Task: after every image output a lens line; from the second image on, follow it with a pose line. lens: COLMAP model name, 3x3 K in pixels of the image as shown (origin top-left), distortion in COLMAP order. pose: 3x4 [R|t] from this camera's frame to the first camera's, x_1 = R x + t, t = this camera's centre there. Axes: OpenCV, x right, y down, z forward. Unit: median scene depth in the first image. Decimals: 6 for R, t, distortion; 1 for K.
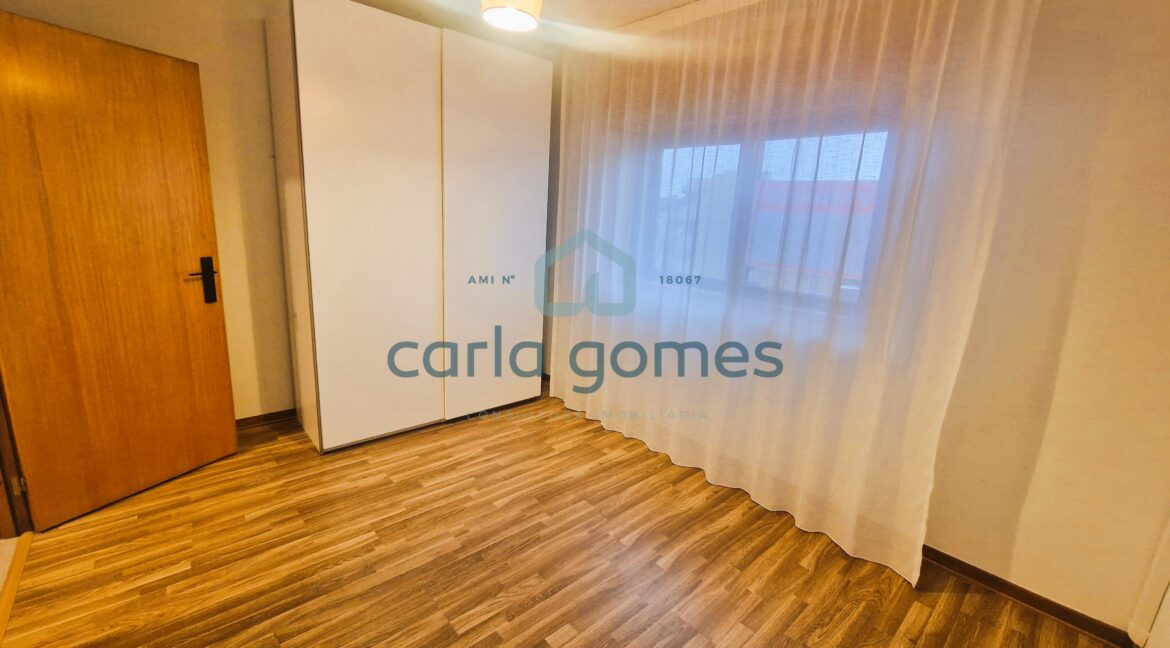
lens RADIAL K [[482.8, 0, 581.7], [0, 482.8, 321.1], [0, 0, 1]] dist [-0.000550, -0.000156]
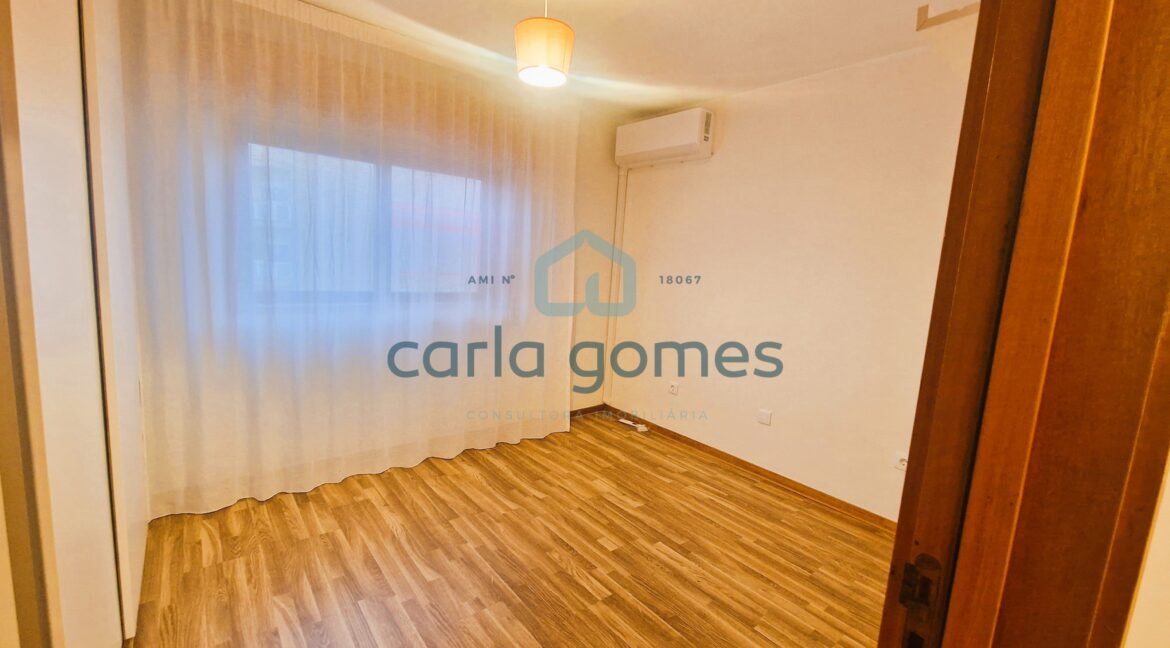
lens RADIAL K [[482.8, 0, 581.7], [0, 482.8, 321.1], [0, 0, 1]] dist [-0.000550, -0.000156]
pose [[0.040566, -0.183336, 0.982213, -0.942822], [0.155423, 0.972214, 0.175051, -0.175115], [-0.987015, 0.145558, 0.067934, 0.632185]]
